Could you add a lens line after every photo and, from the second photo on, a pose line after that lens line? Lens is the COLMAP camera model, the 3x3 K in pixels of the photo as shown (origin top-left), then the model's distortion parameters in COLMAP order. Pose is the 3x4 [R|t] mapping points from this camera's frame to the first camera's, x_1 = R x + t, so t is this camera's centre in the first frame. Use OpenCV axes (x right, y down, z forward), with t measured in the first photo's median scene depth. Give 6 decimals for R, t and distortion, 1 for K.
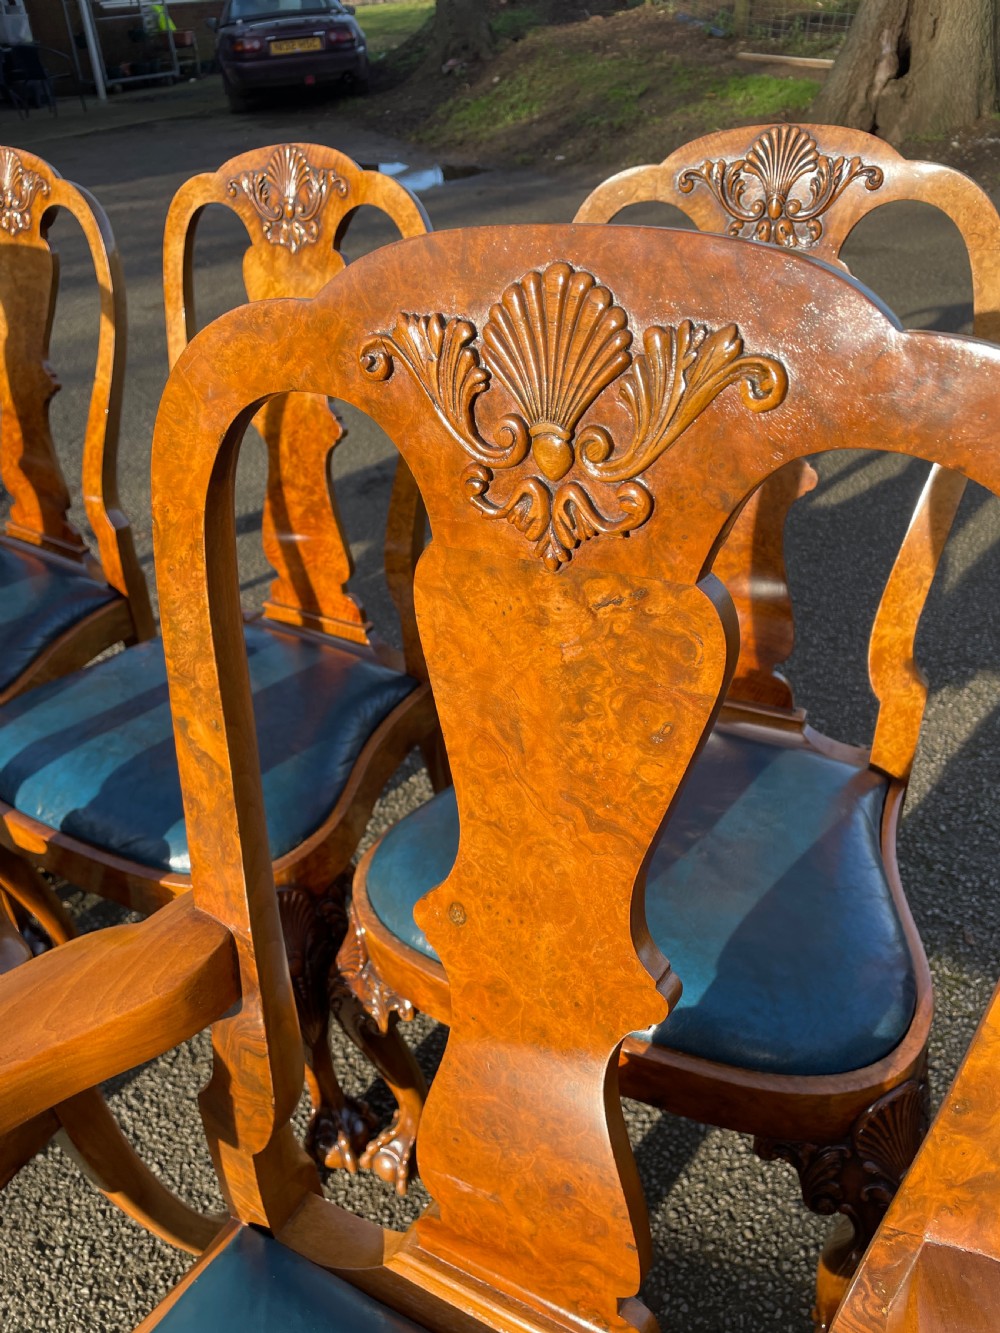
lens RADIAL K [[1018.5, 0, 505.3], [0, 1018.5, 676.5], [0, 0, 1]] dist [0.092366, -0.116658]
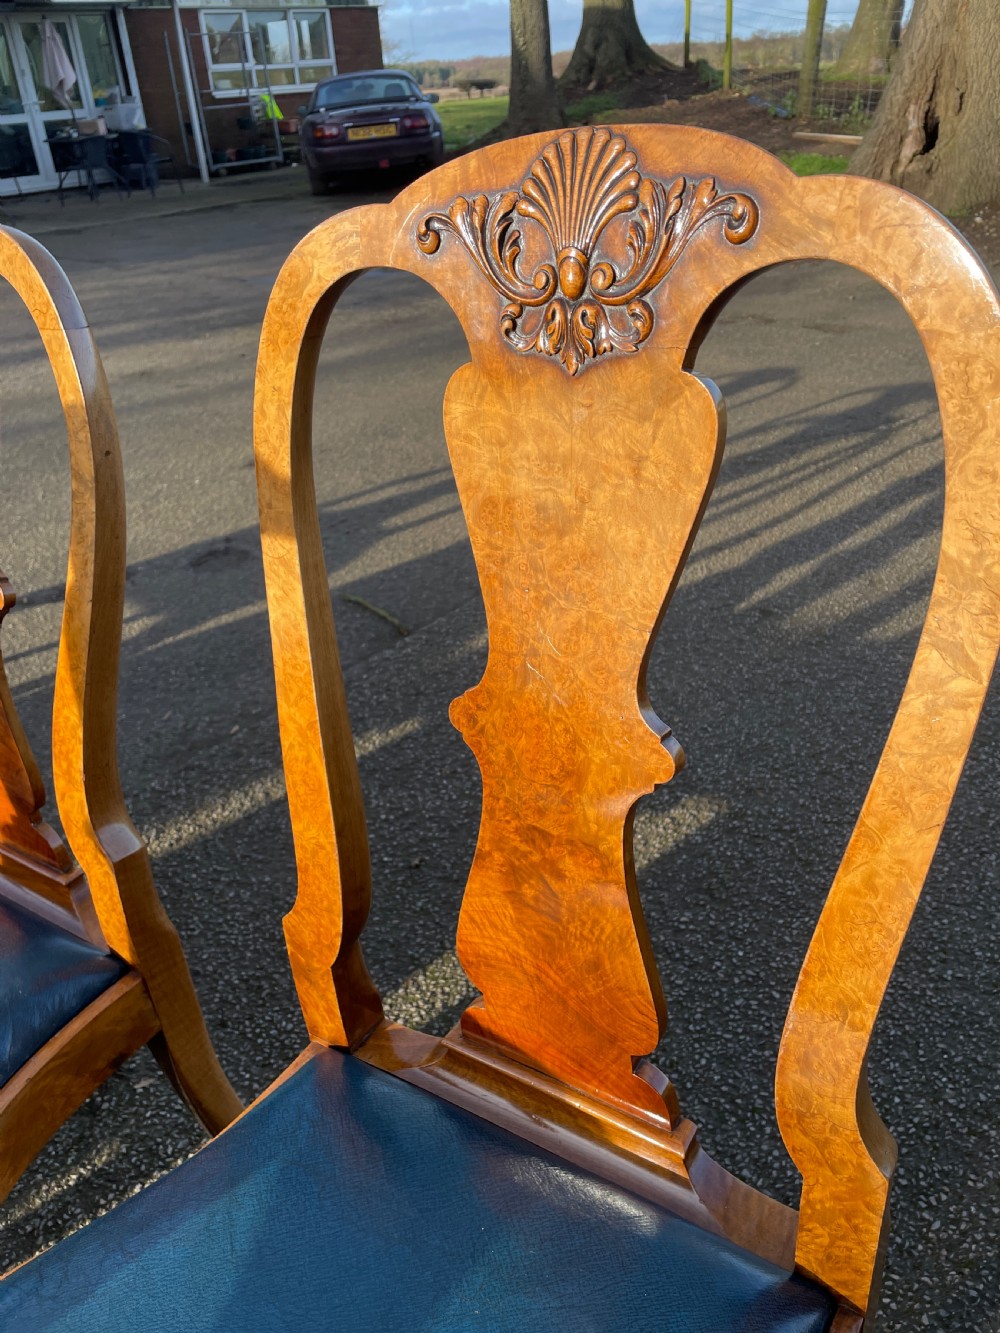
lens RADIAL K [[1018.5, 0, 502.2], [0, 1018.5, 668.3], [0, 0, 1]] dist [0.092366, -0.116658]
pose [[0.993381, 0.043461, -0.106322, 0.108553], [-0.050665, 0.996532, -0.066015, -0.013664], [0.103084, 0.070964, 0.992138, 0.030618]]
